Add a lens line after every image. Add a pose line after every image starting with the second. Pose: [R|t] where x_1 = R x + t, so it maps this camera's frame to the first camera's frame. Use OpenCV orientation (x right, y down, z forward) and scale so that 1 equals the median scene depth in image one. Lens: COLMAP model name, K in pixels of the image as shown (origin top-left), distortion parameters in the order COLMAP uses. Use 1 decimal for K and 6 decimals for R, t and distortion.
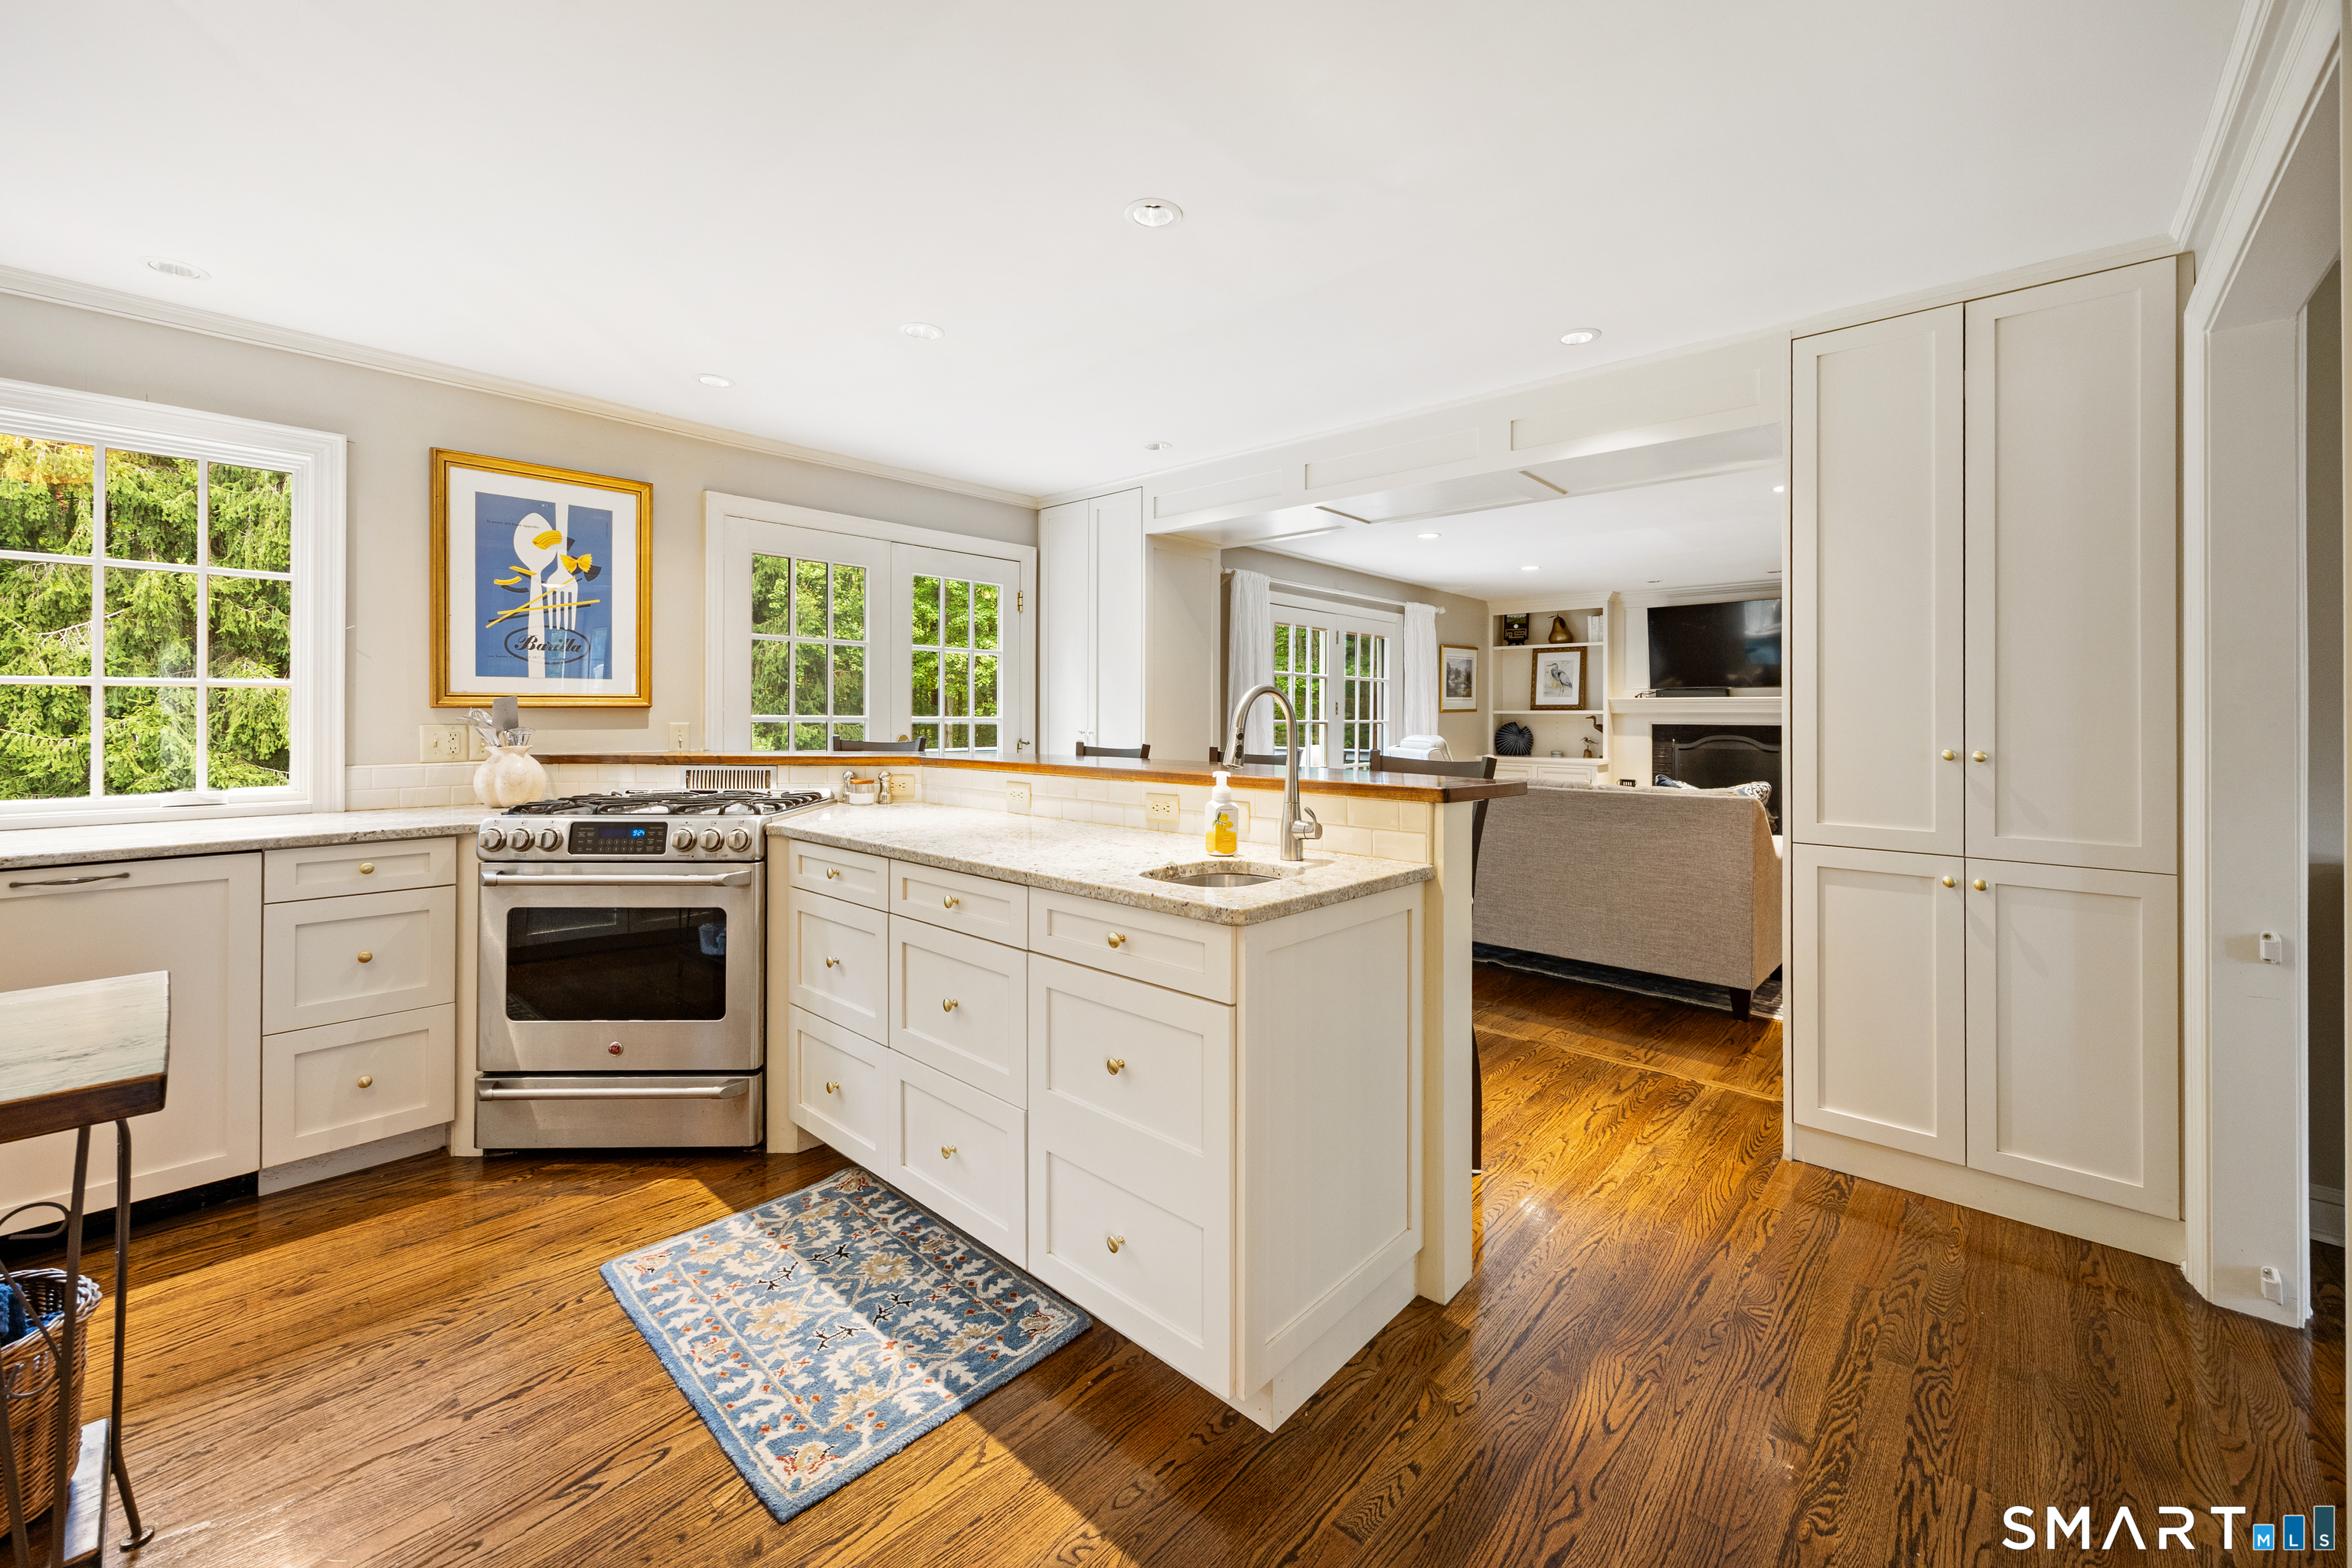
lens RADIAL K [[943.3, 0, 1169.3], [0, 943.3, 721.8], [0, 0, 1]] dist [0.001983, 0.000154]
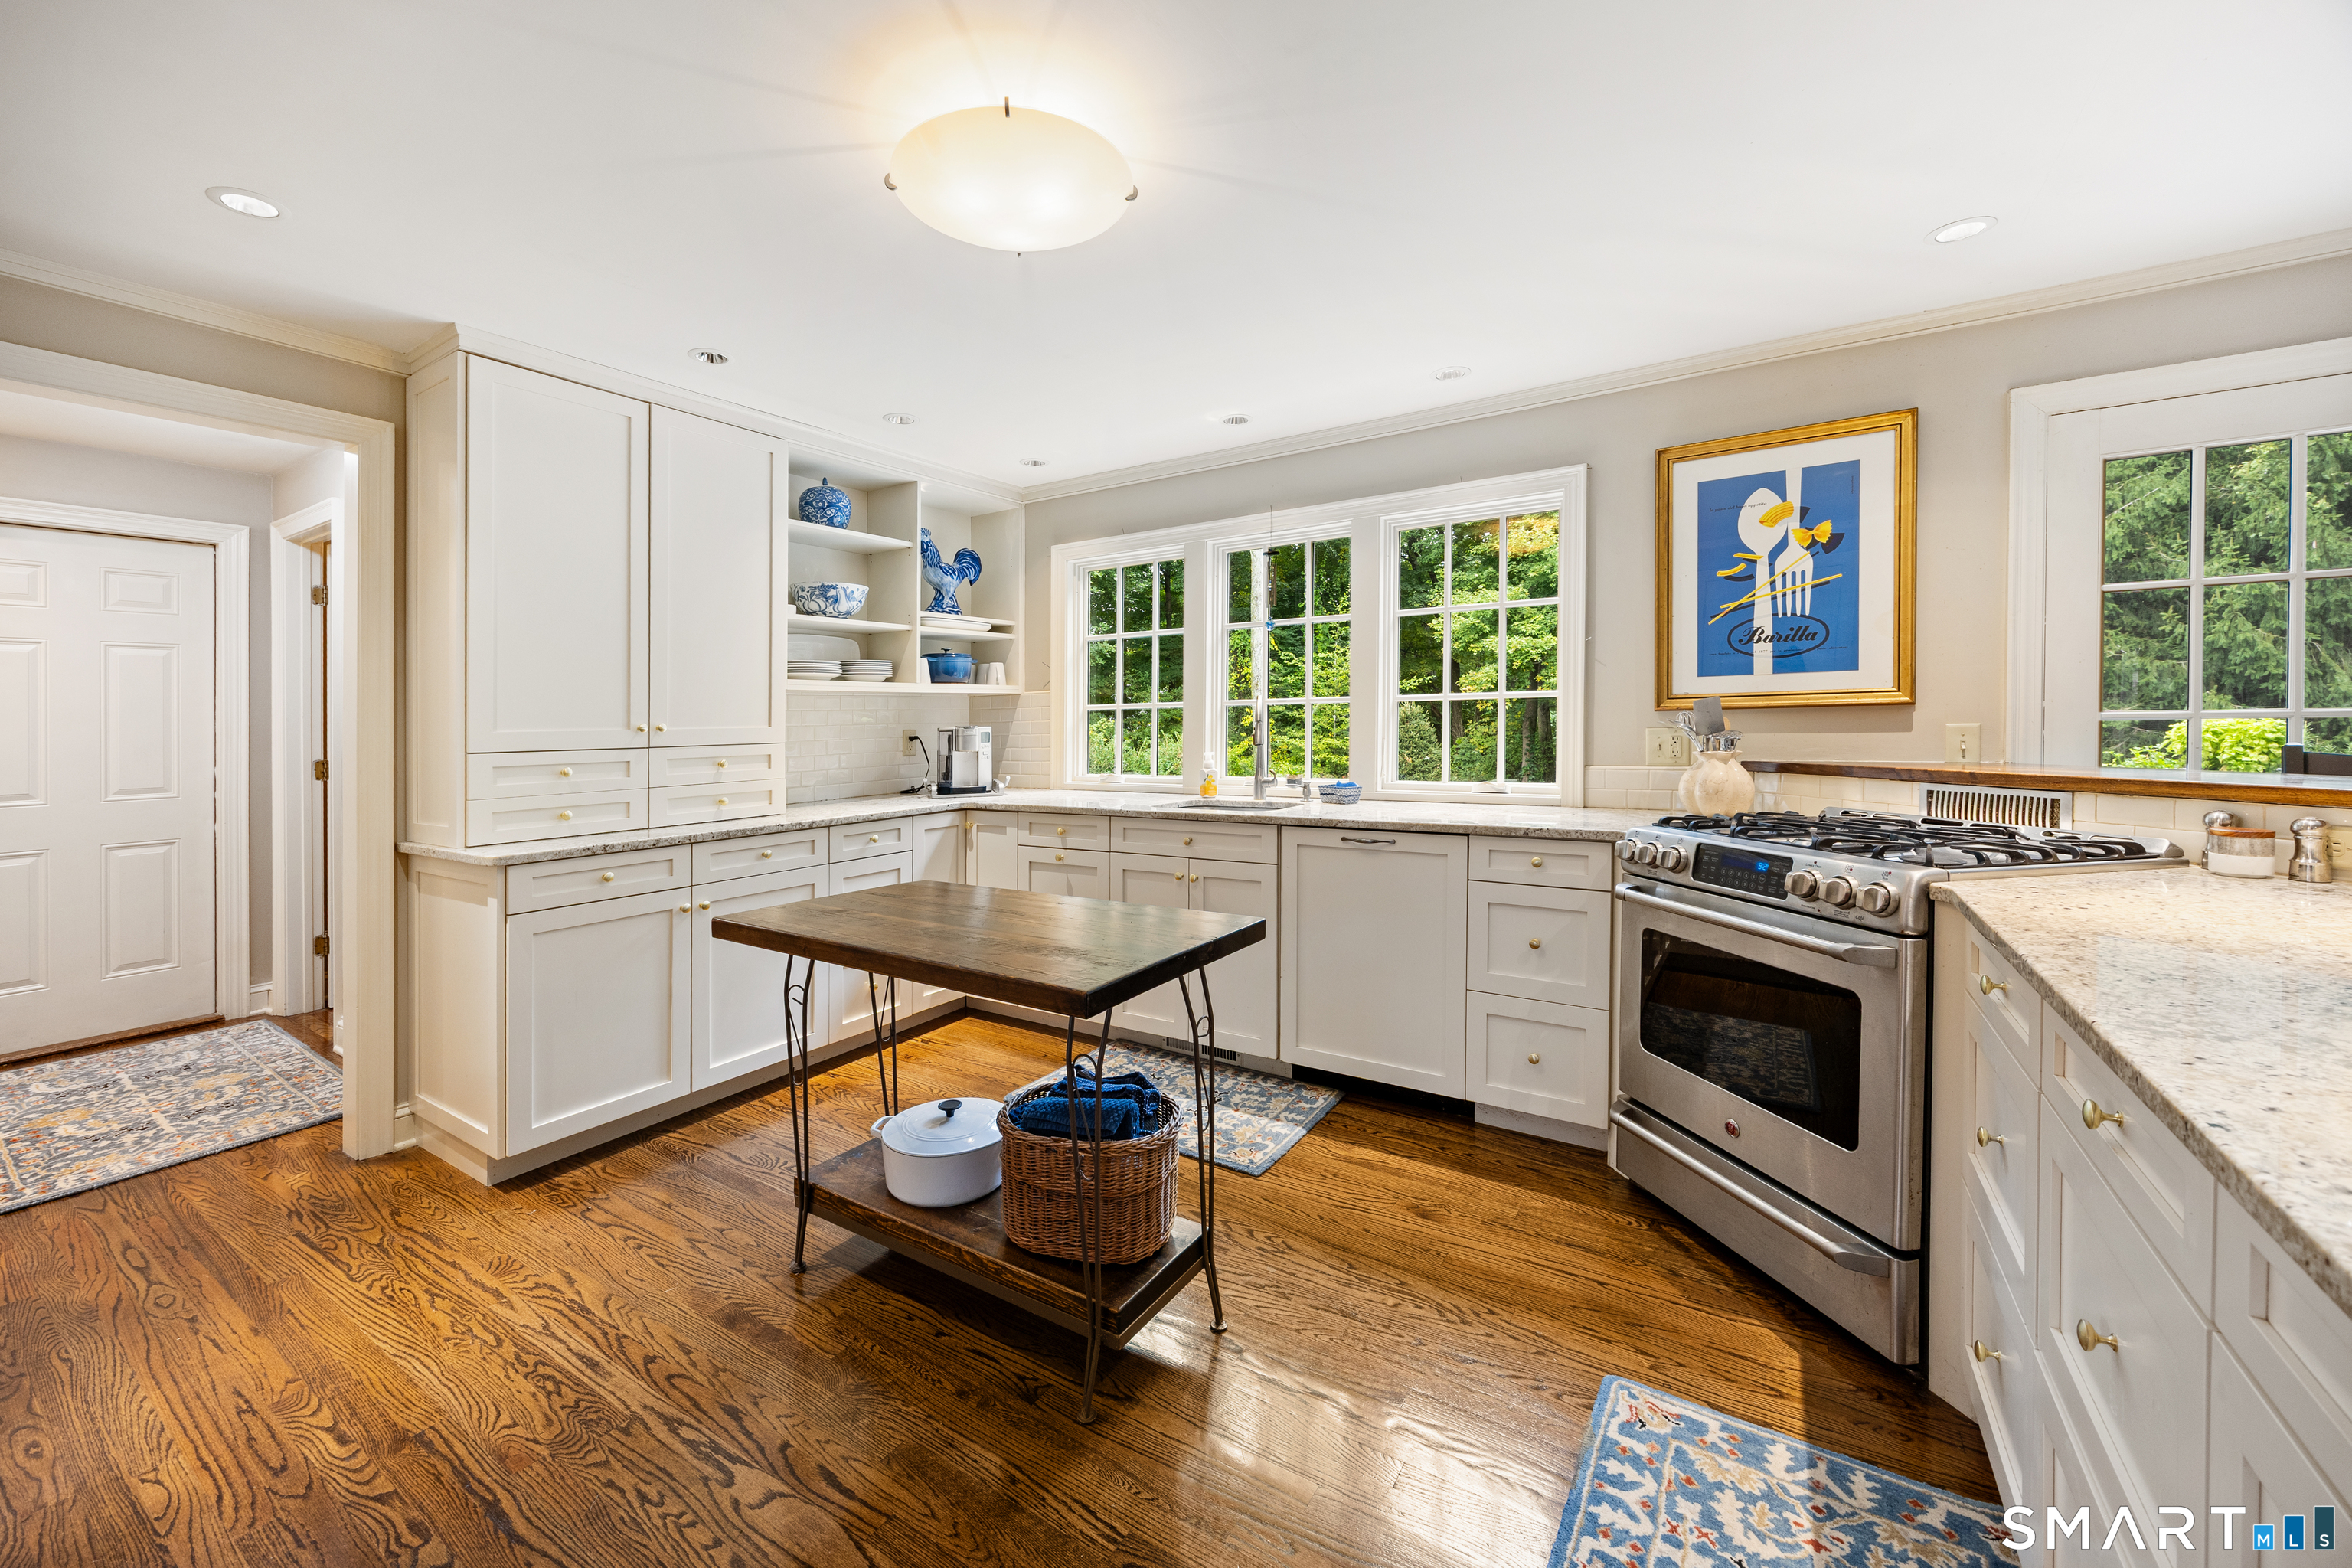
lens RADIAL K [[913.2, 0, 1156.3], [0, 913.2, 726.8], [0, 0, 1]] dist [-0.005874, 0.000209]
pose [[0.150340, -0.001728, -0.988633, 0.107718], [0.012337, 0.999924, 0.000129, -0.005122], [0.988557, -0.012216, 0.150350, 0.375310]]
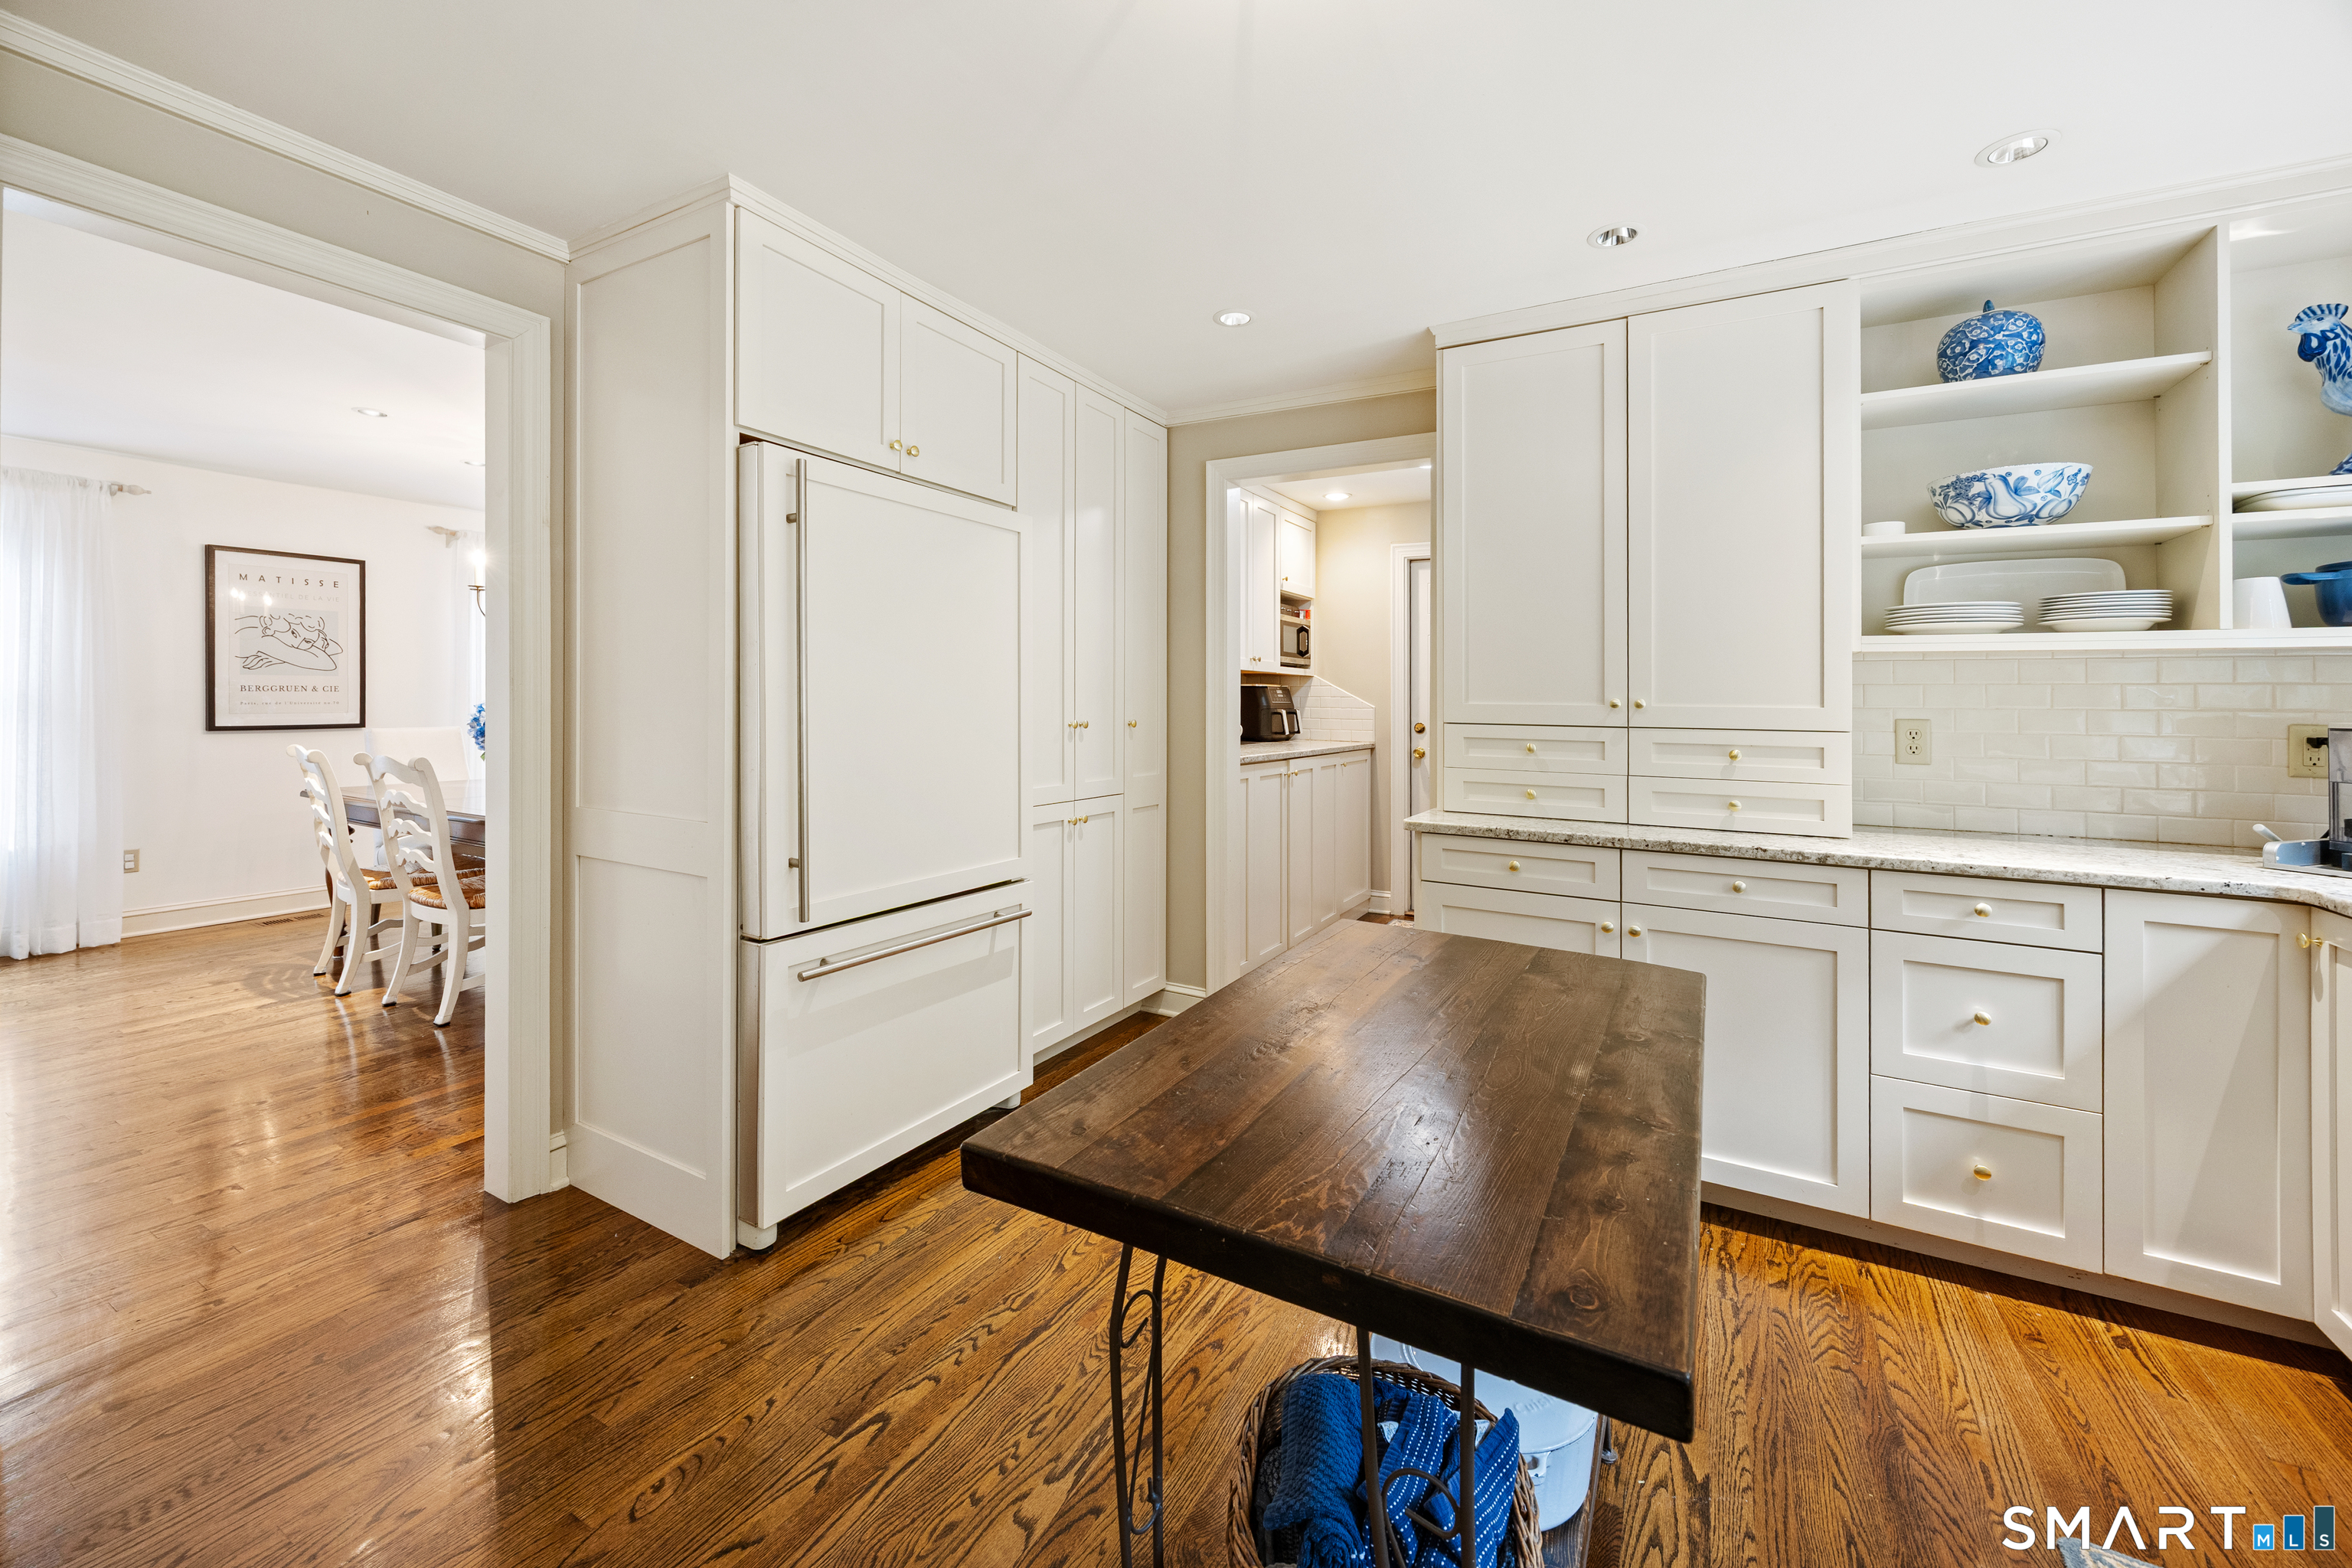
lens RADIAL K [[934.0, 0, 1185.0], [0, 934.0, 681.5], [0, 0, 1]] dist [-0.001261, -0.000011]
pose [[-0.974653, -0.025967, -0.222208, -0.423650], [-0.021940, 0.999548, -0.020571, -0.004436], [0.222642, -0.015174, -0.974782, 0.752267]]
